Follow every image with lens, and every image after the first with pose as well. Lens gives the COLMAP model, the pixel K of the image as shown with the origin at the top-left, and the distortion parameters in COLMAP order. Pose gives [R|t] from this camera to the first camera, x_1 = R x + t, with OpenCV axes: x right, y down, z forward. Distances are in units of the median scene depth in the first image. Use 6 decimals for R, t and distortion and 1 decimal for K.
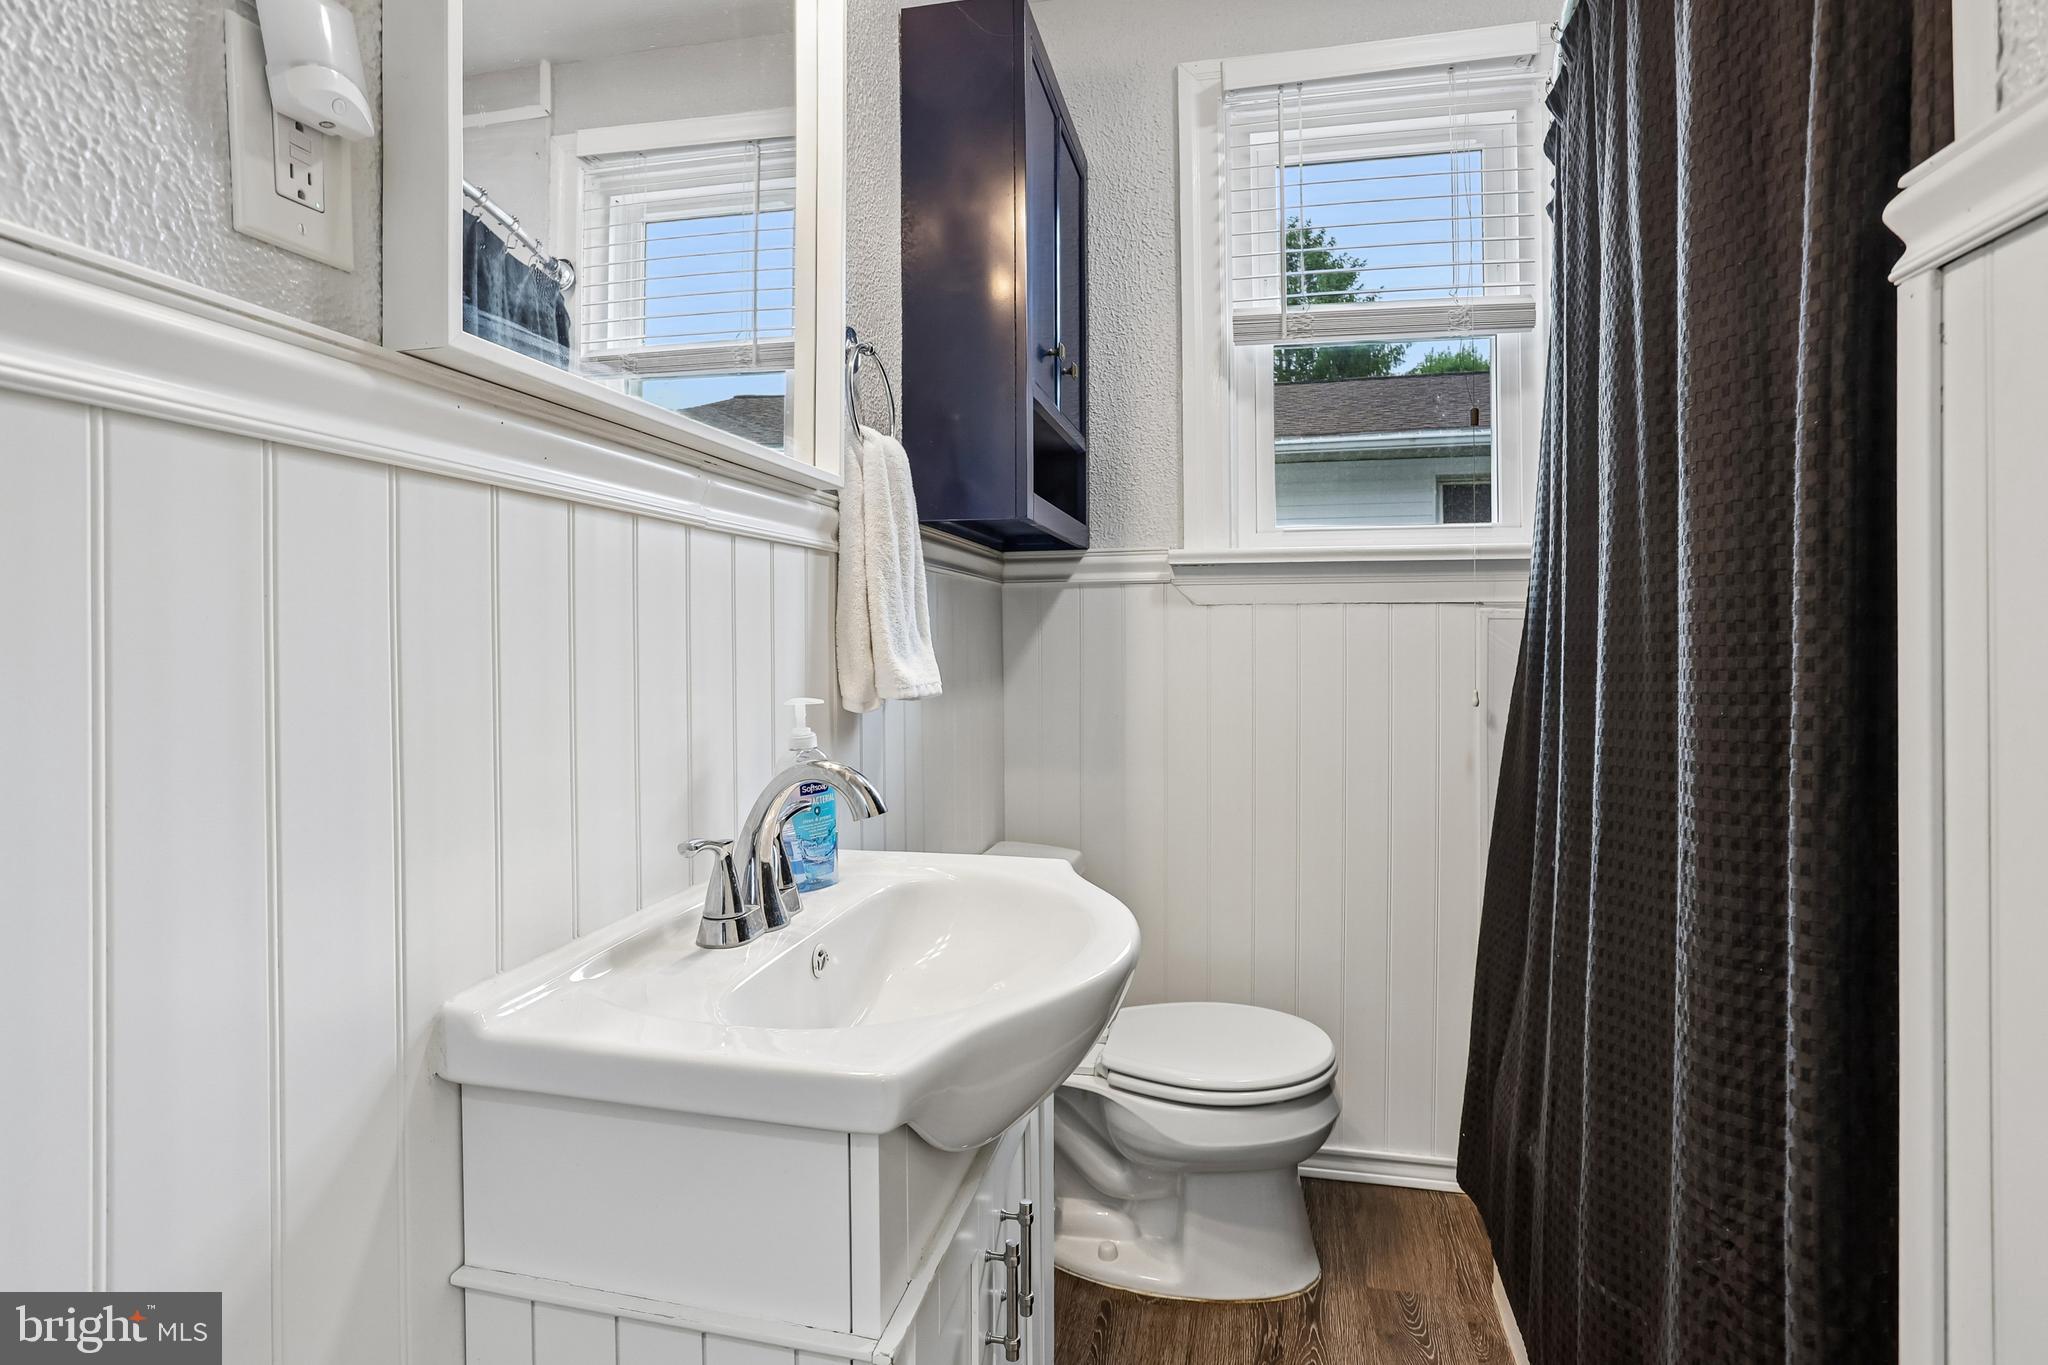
lens RADIAL K [[1024.3, 0, 1028.8], [0, 1024.3, 669.7], [0, 0, 1]] dist [-0.060790, 0.022418]
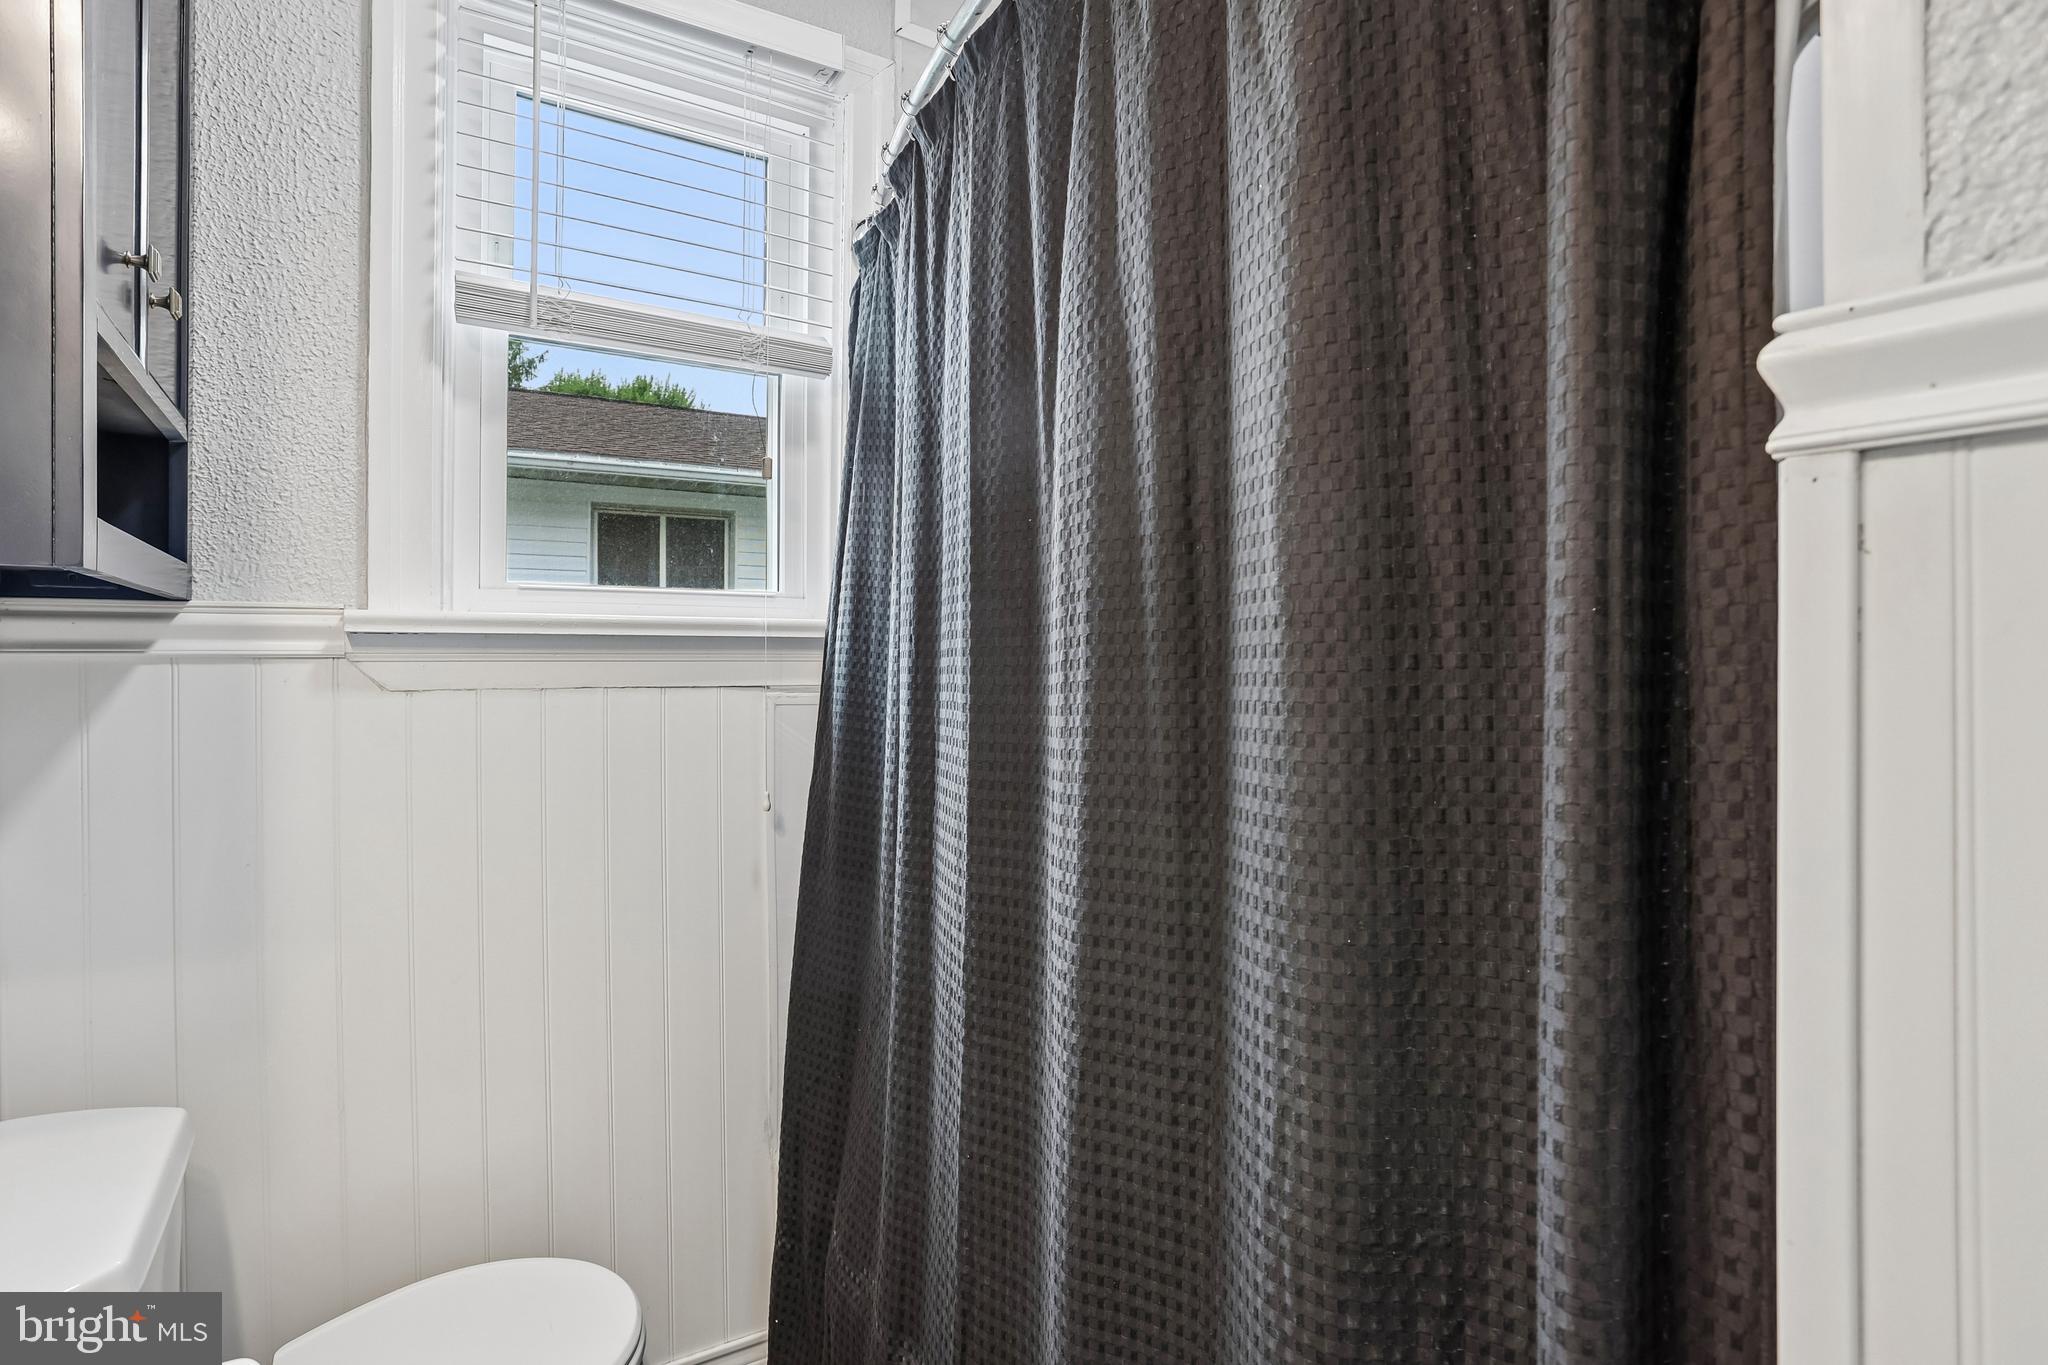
lens RADIAL K [[1024.3, 0, 1011.8], [0, 1024.3, 677.3], [0, 0, 1]] dist [-0.060790, 0.022418]
pose [[0.701212, -0.005789, 0.712930, -0.022081], [0.016038, 0.999842, -0.007656, -0.064182], [-0.712773, 0.016803, 0.701194, 0.251333]]
